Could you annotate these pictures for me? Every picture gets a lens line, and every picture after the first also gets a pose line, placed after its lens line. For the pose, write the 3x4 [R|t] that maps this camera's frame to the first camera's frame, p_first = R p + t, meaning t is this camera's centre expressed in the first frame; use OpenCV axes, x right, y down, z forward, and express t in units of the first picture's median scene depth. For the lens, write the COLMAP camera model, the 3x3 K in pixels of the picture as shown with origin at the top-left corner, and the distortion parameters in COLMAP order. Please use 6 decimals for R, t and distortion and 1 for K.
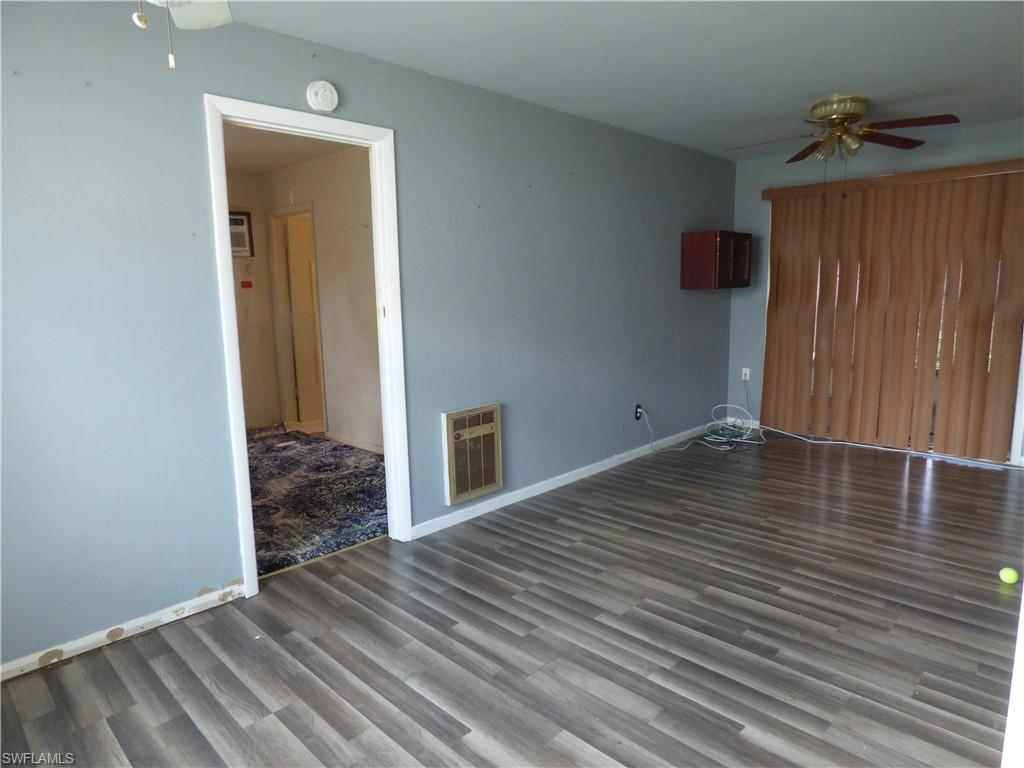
lens RADIAL K [[629.7, 0, 523.9], [0, 629.7, 417.5], [0, 0, 1]] dist [-0.004461, -0.001400]
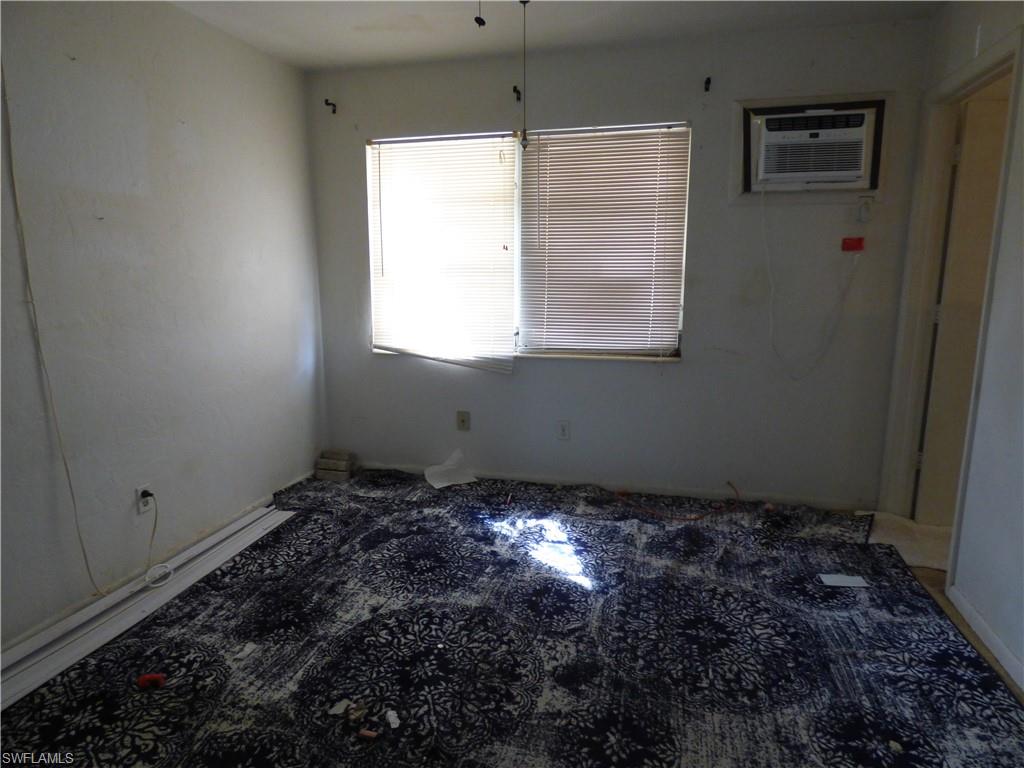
lens RADIAL K [[629.7, 0, 514.6], [0, 629.7, 384.1], [0, 0, 1]] dist [-0.004461, -0.001400]
pose [[0.496392, 0.163538, -0.852555, -0.119074], [-0.167580, 0.981674, 0.090734, -0.100250], [0.851770, 0.097831, 0.514701, 0.517284]]
